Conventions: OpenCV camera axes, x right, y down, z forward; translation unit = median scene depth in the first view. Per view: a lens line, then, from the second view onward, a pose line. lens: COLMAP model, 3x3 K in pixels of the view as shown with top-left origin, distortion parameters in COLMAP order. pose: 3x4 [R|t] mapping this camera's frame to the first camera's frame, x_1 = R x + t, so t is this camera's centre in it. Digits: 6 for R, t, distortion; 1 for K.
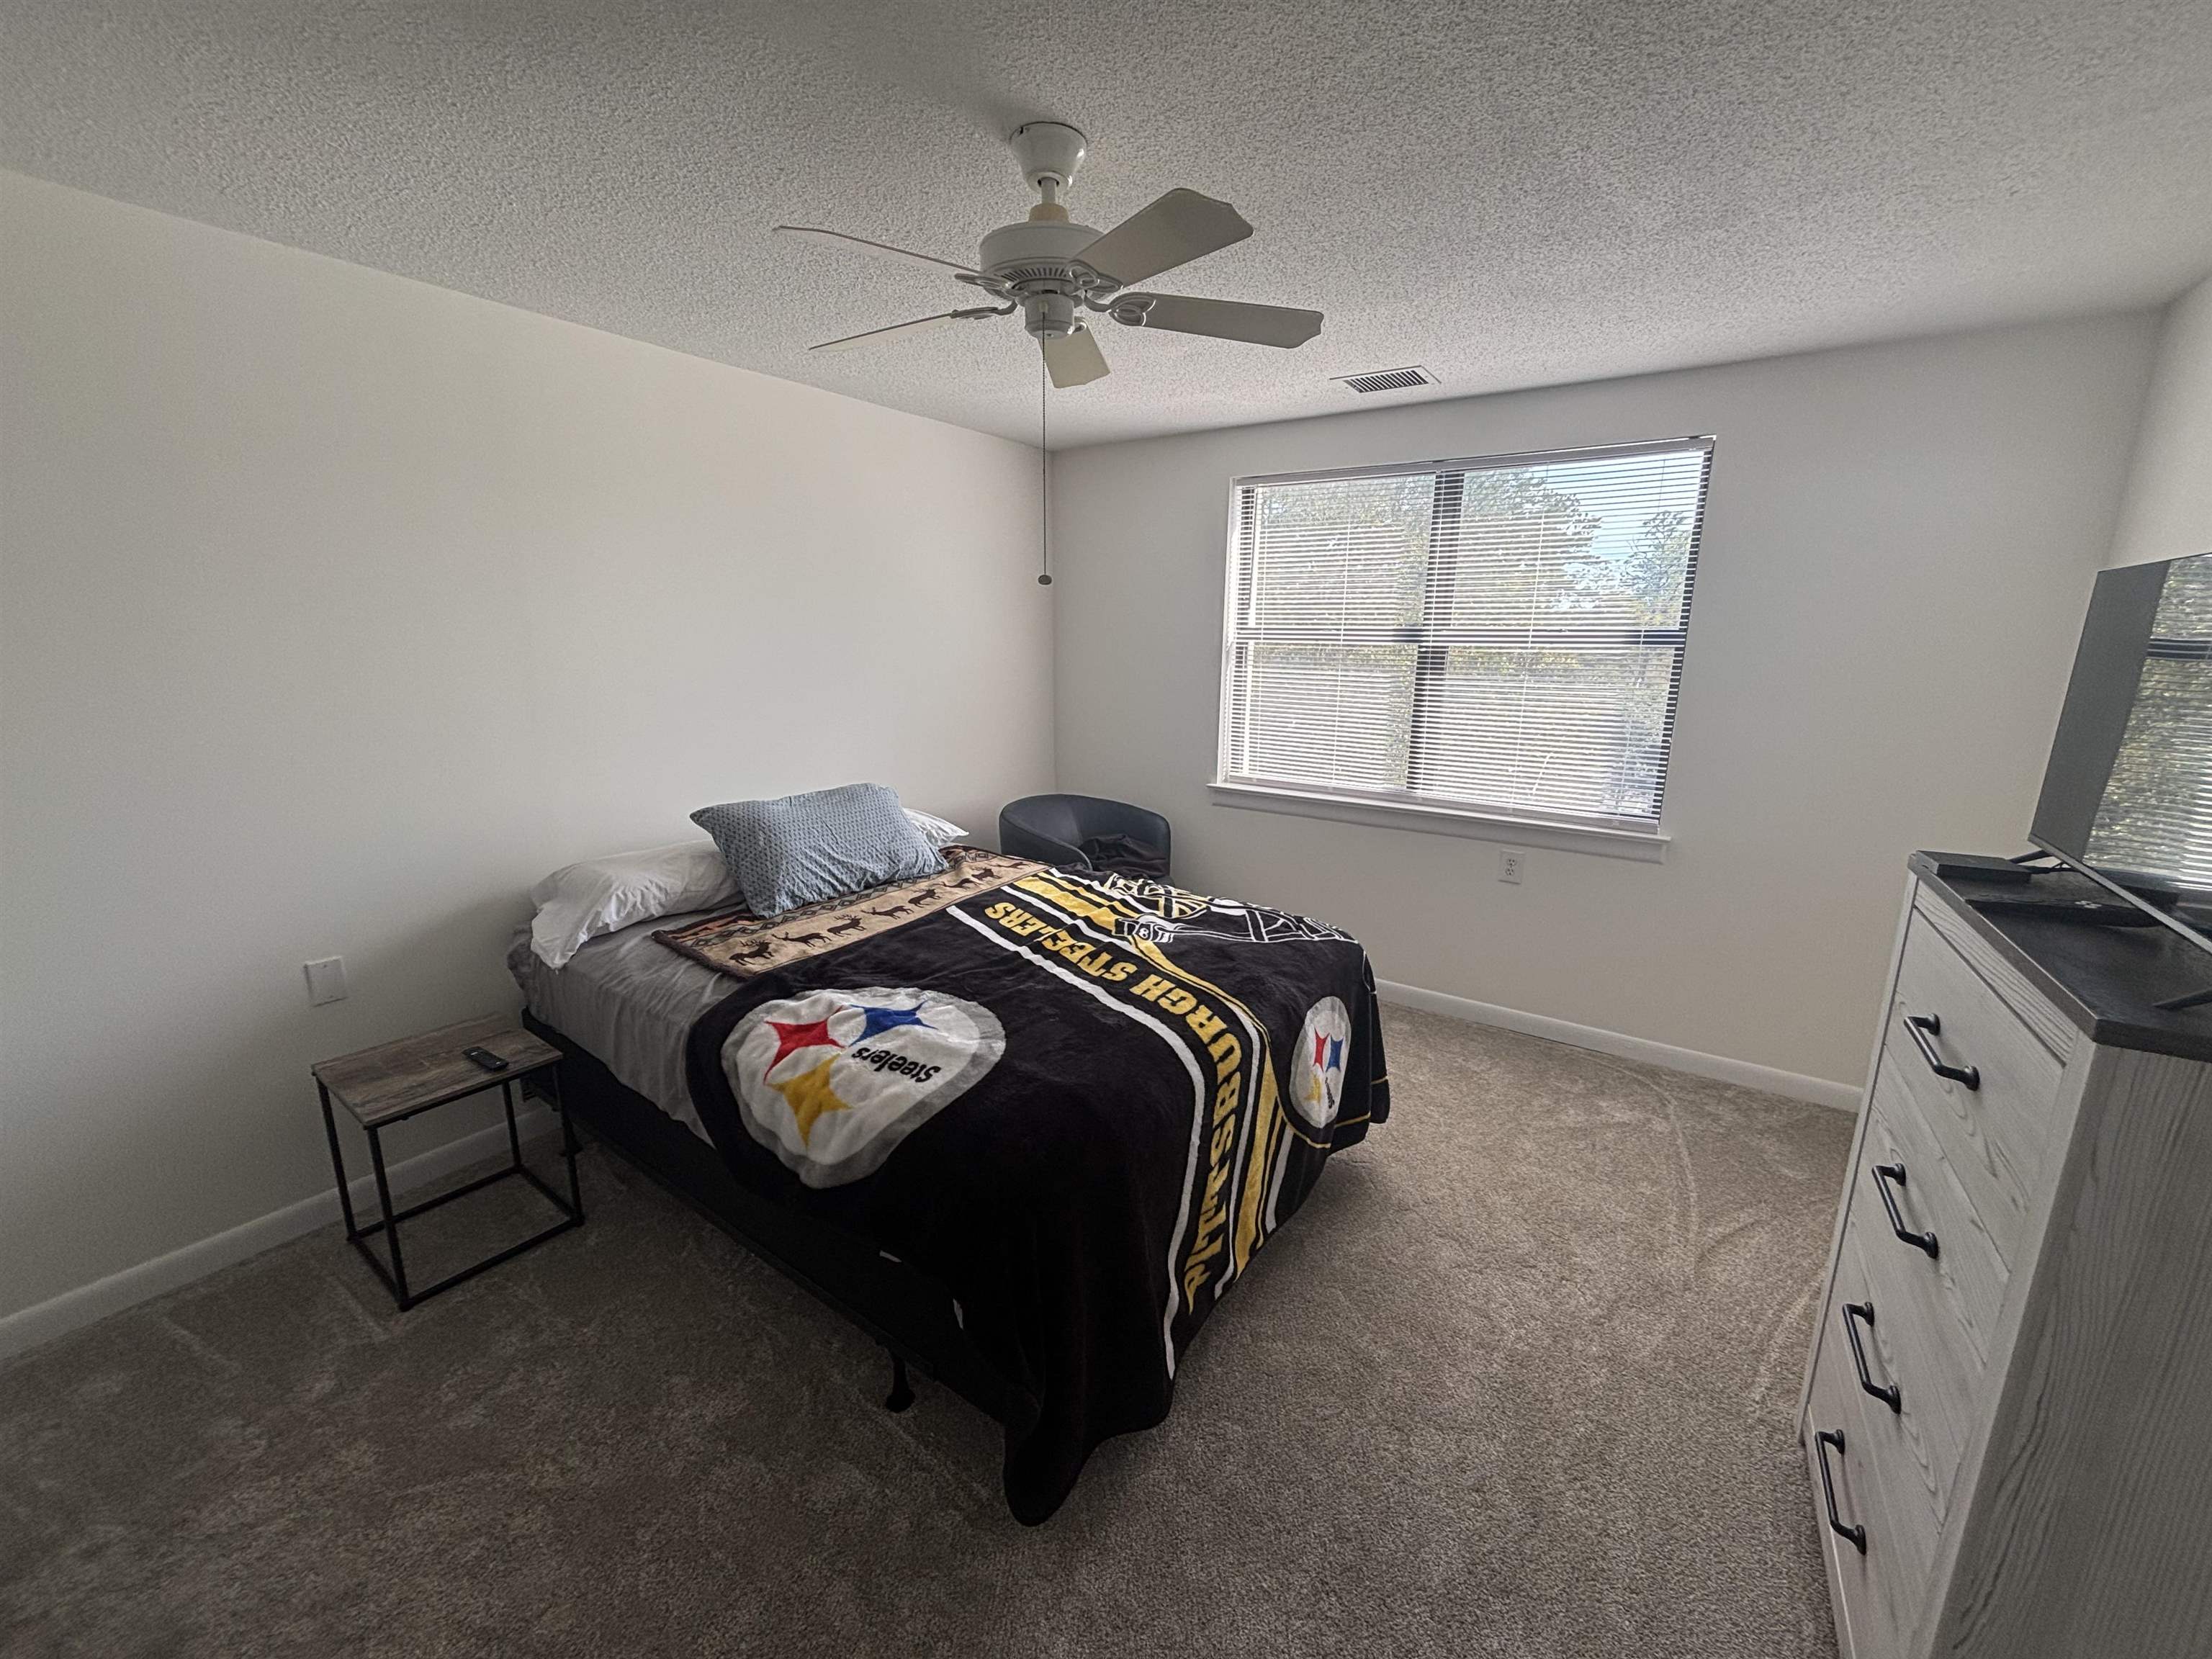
lens RADIAL K [[875.3, 0, 1106.0], [0, 875.3, 829.5], [0, 0, 1]] dist [0.000188, 0.000005]
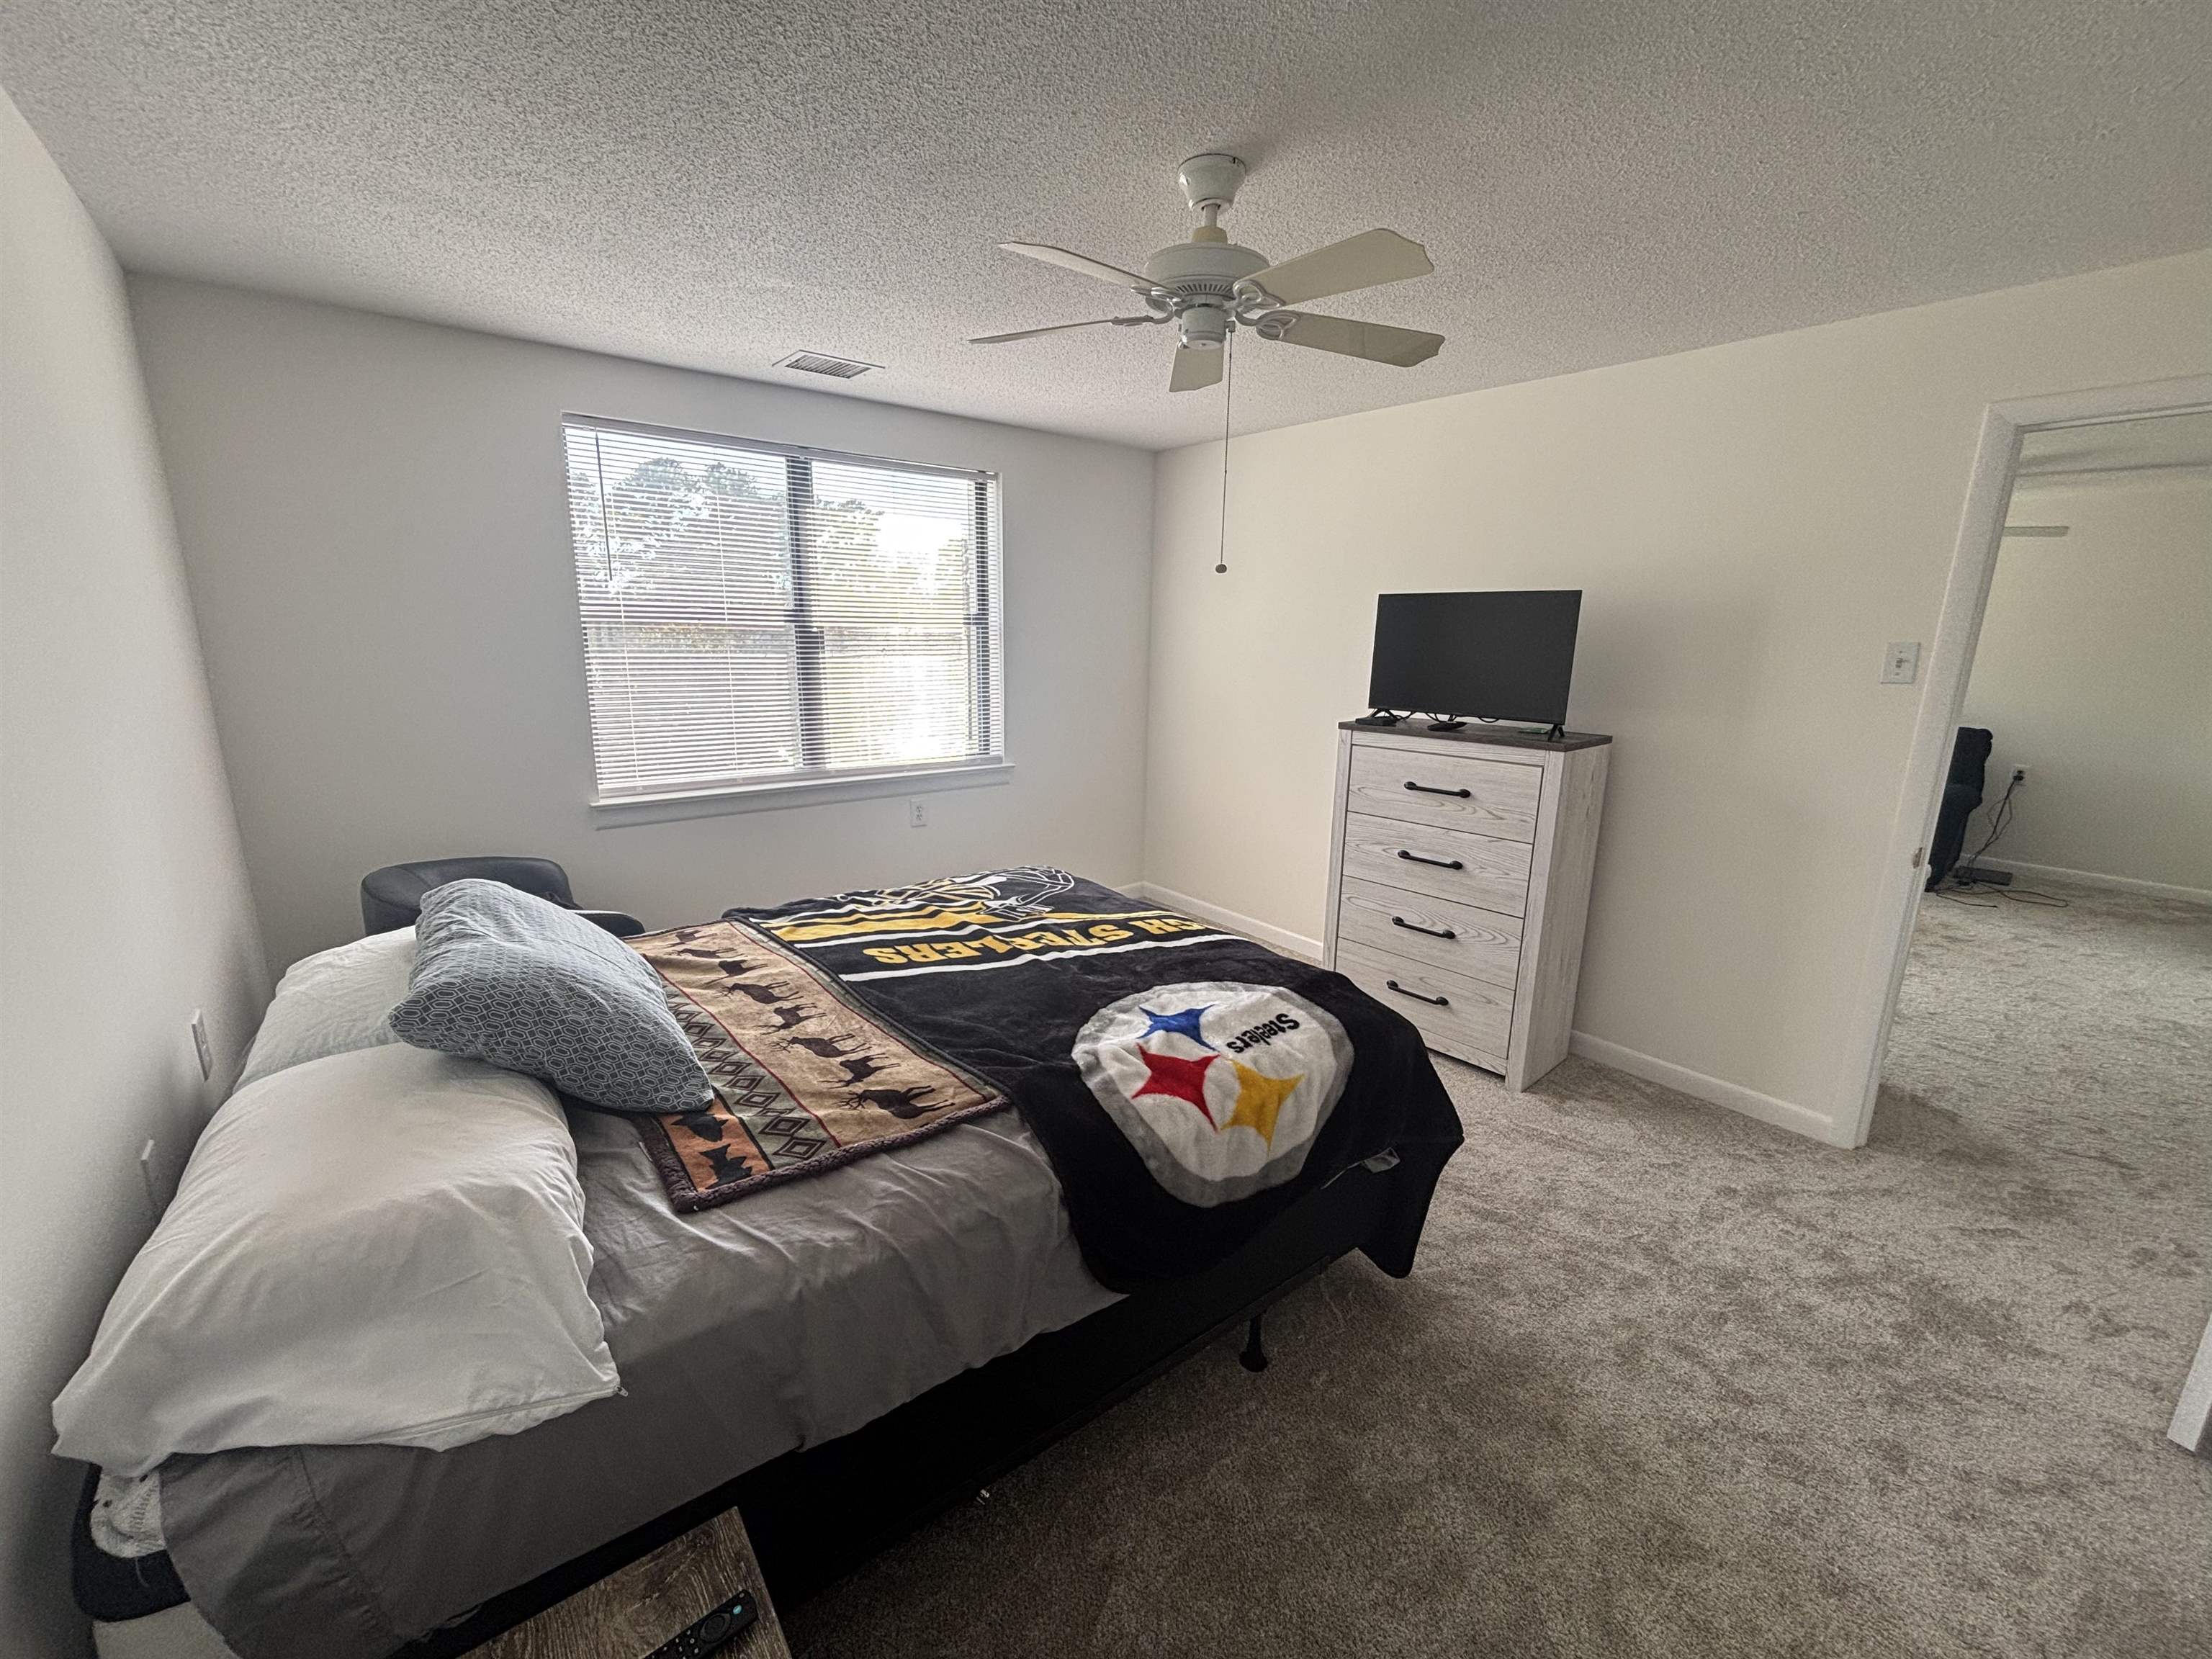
lens RADIAL K [[893.8, 0, 1100.6], [0, 893.8, 818.6], [0, 0, 1]] dist [0.001426, 0.000085]
pose [[0.287621, -0.208085, 0.934866, -0.857101], [0.199332, 0.967743, 0.154076, -0.124992], [-0.936771, 0.142033, 0.319822, 0.560121]]
